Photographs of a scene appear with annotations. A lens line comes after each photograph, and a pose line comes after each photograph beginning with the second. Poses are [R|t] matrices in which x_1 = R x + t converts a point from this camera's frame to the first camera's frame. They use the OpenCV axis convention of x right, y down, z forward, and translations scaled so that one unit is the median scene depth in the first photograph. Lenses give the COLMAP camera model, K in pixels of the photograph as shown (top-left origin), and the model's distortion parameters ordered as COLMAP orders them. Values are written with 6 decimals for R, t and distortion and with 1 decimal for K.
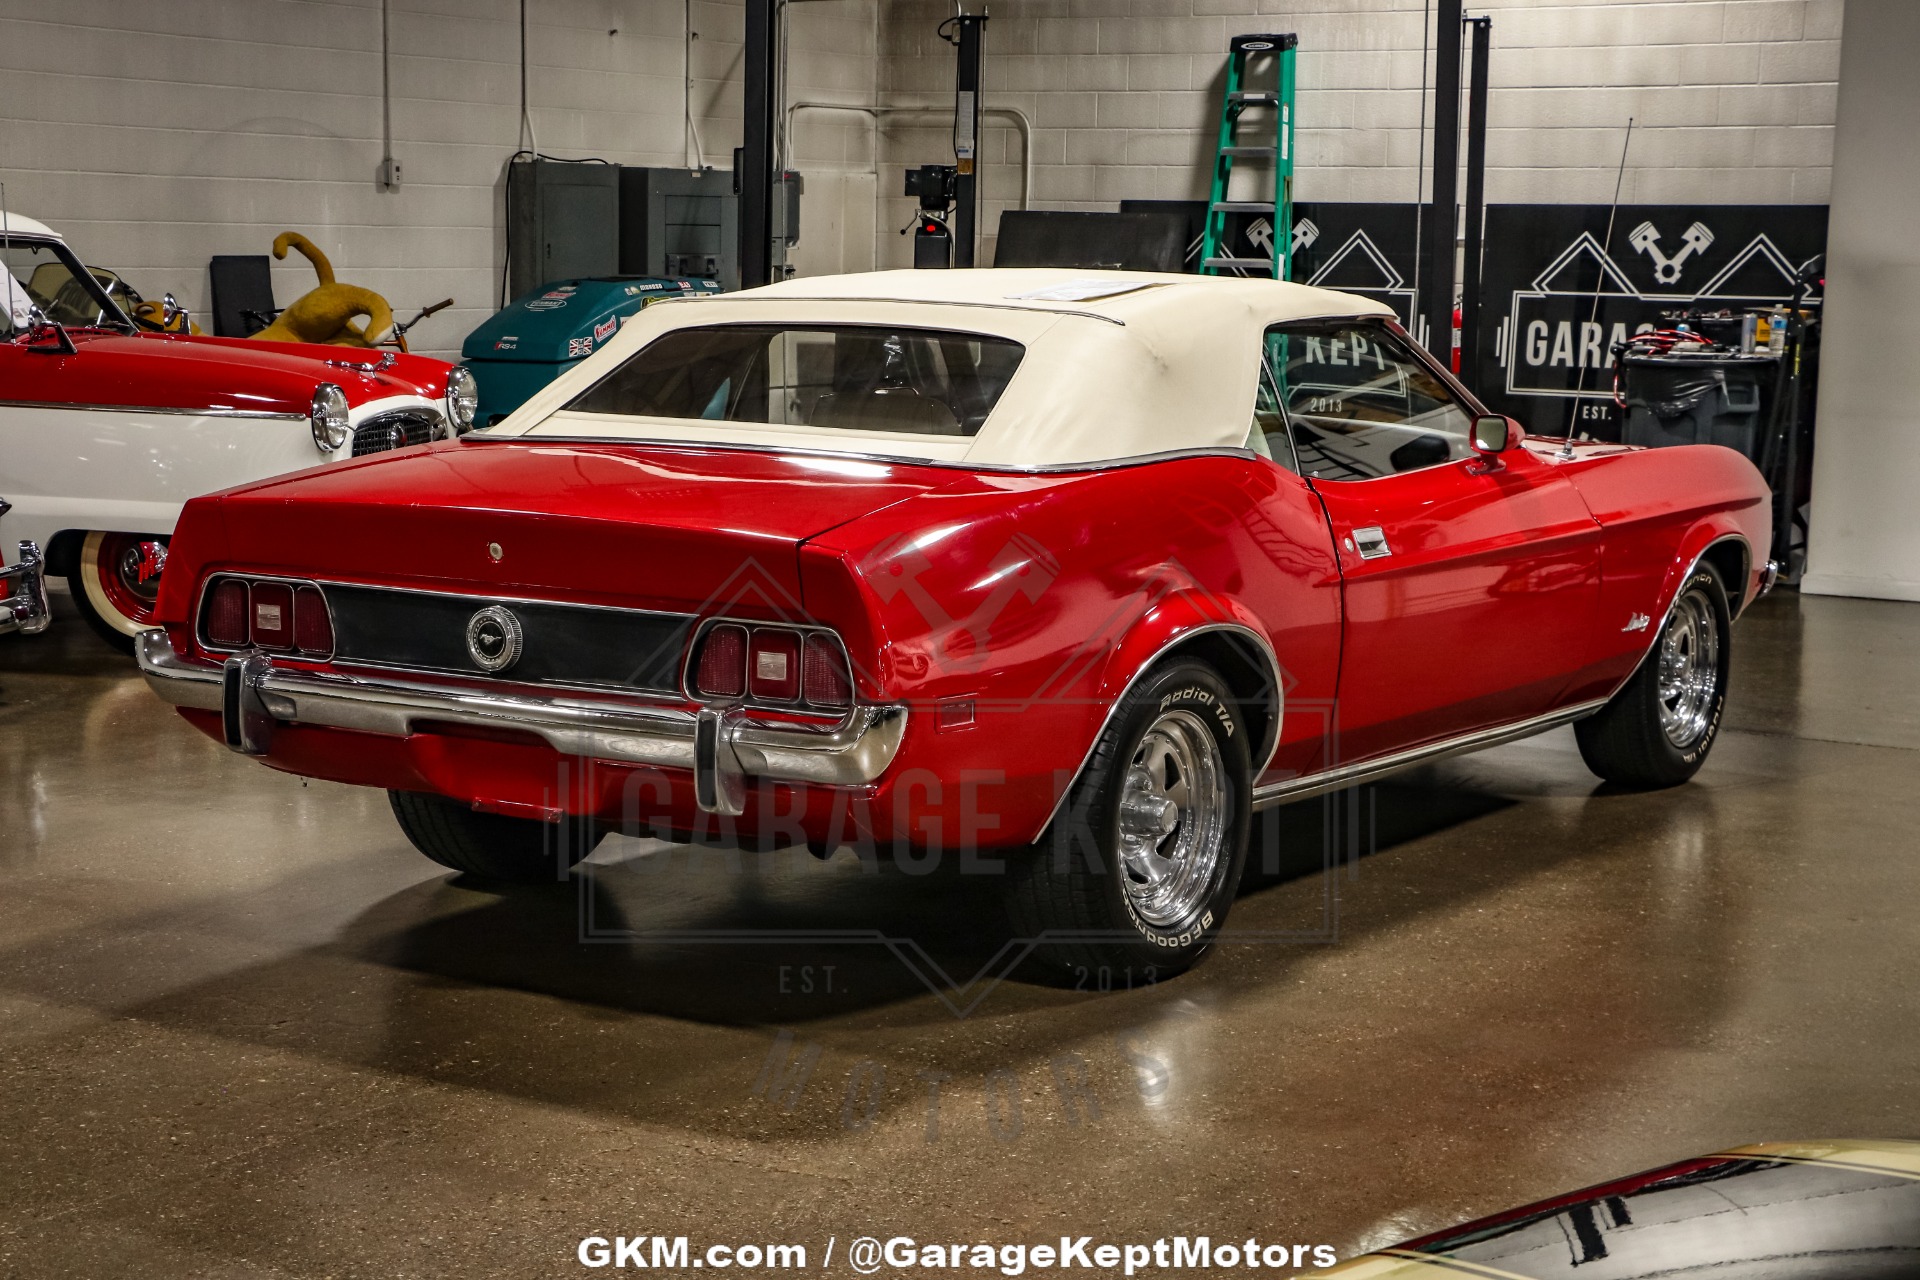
lens RADIAL K [[3256.9, 0, 957.3], [0, 3256.9, 641.7], [0, 0, 1]] dist [0.160894, 0.182948]
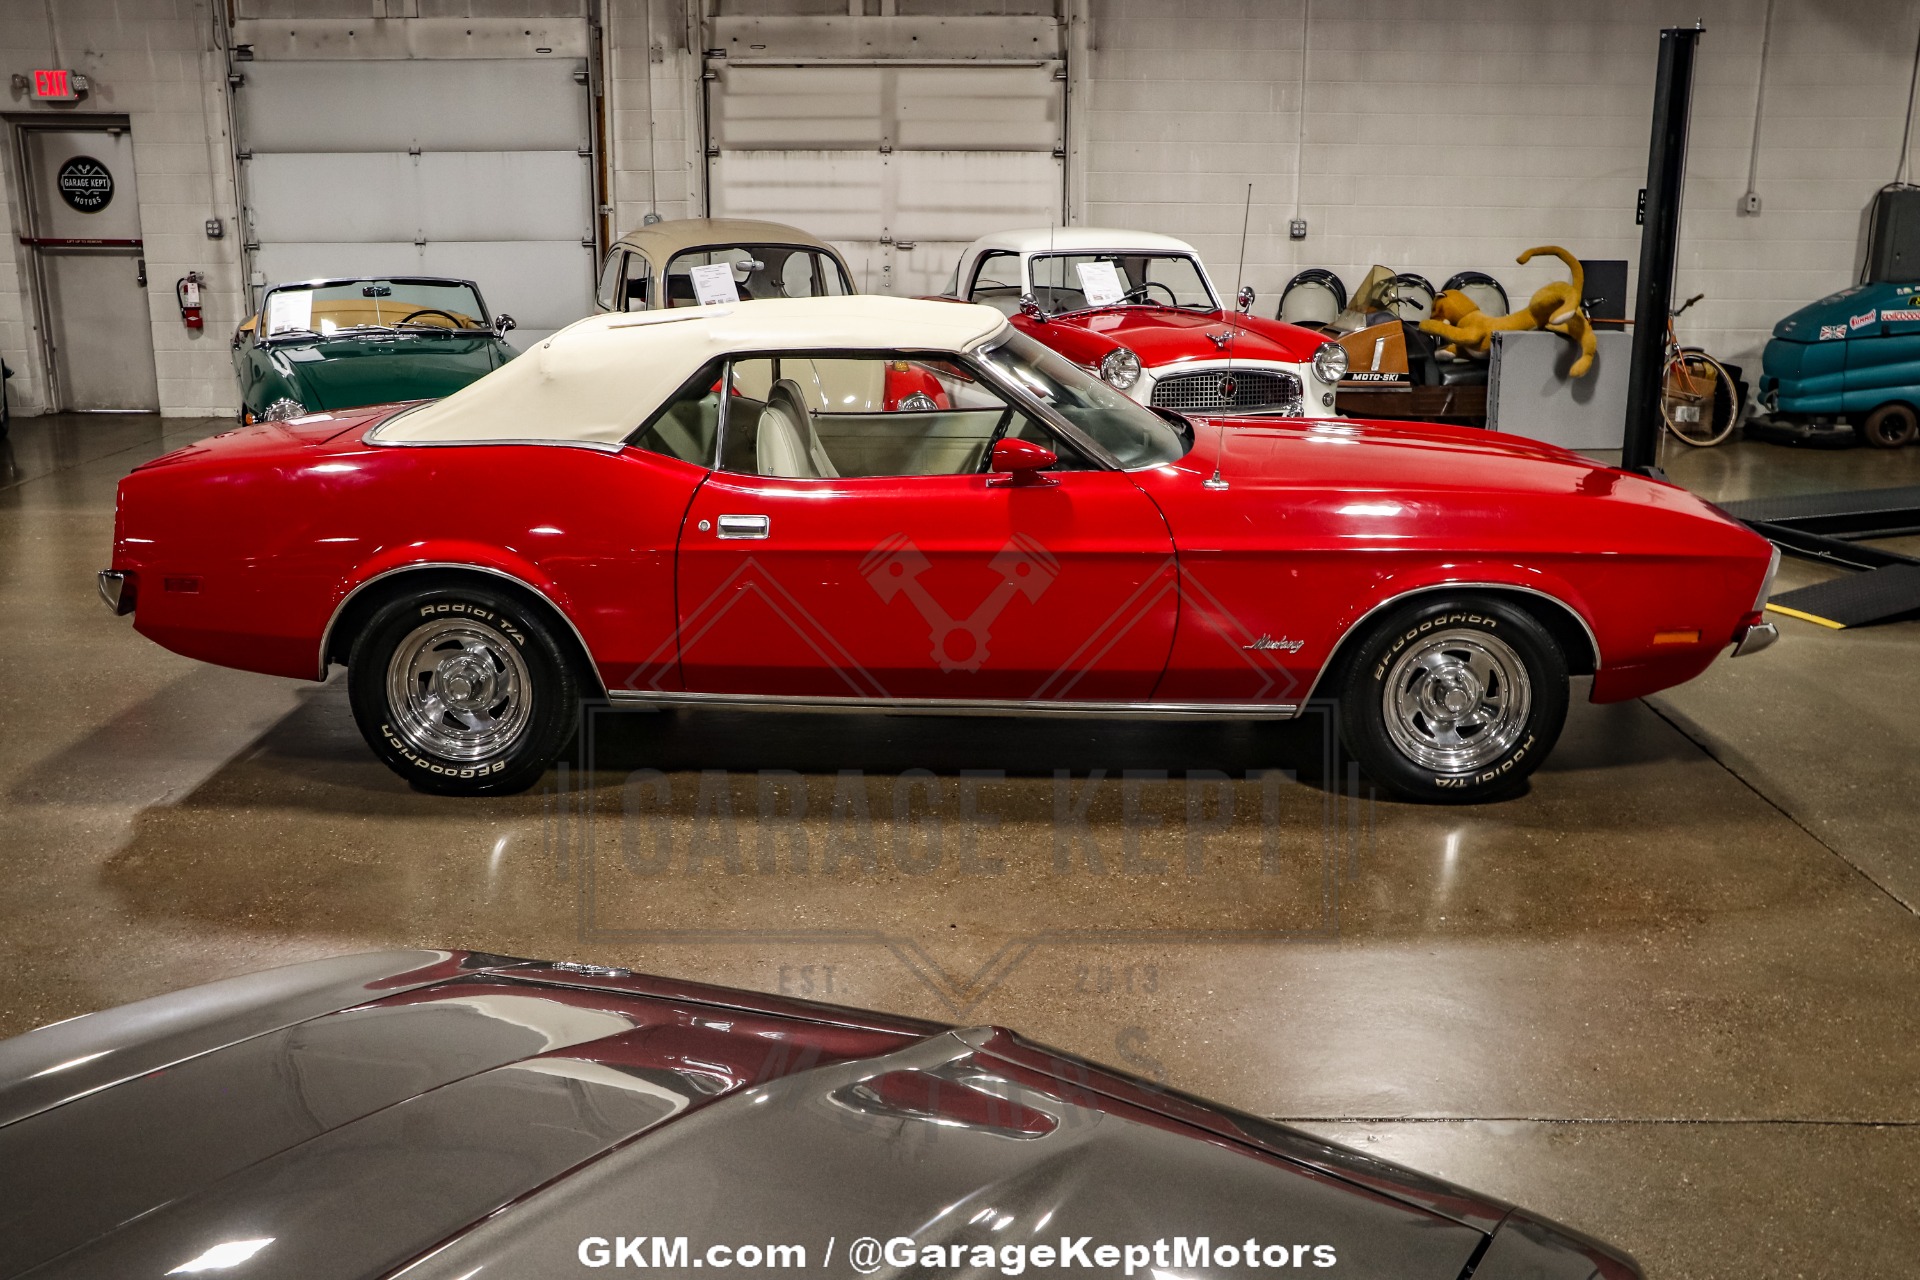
lens RADIAL K [[1858.8, 0, 955.6], [0, 1858.8, 642.4], [0, 0, 1]] dist [-0.153850, 0.273918]
pose [[0.522261, 0.193428, -0.830560, 0.367725], [-0.104373, 0.981113, 0.162860, -0.053070], [0.846375, 0.001632, 0.532586, 0.319602]]
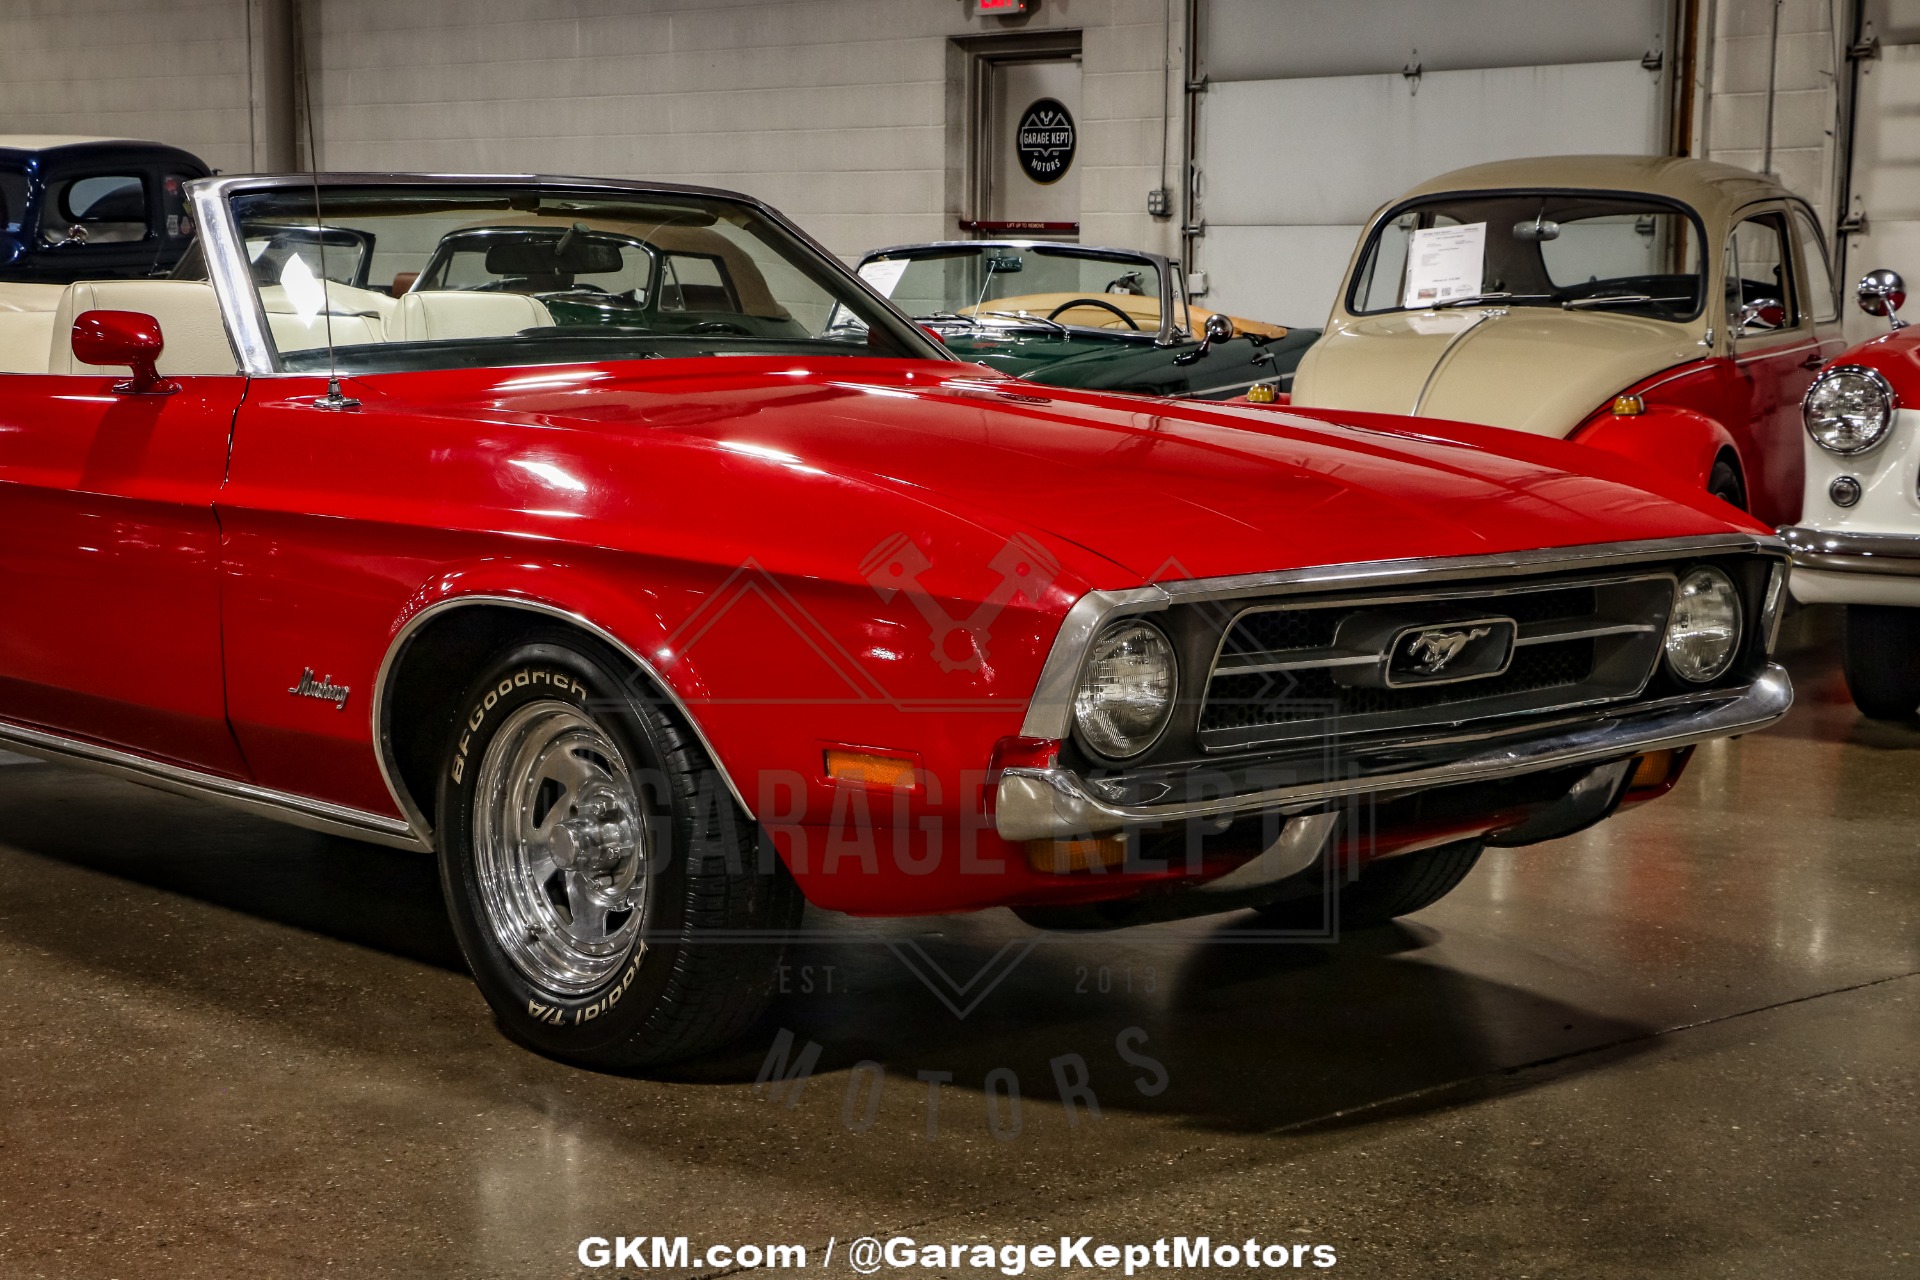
lens RADIAL K [[3359.2, 0, 960.0], [0, 3359.2, 640.0], [0, 0, 1]] dist [0.151922, 0.544425]
pose [[-0.259644, 0.088733, -0.961619, 0.426859], [-0.139767, 0.981832, 0.128337, -0.061215], [0.955537, 0.167724, -0.242525, 0.696515]]
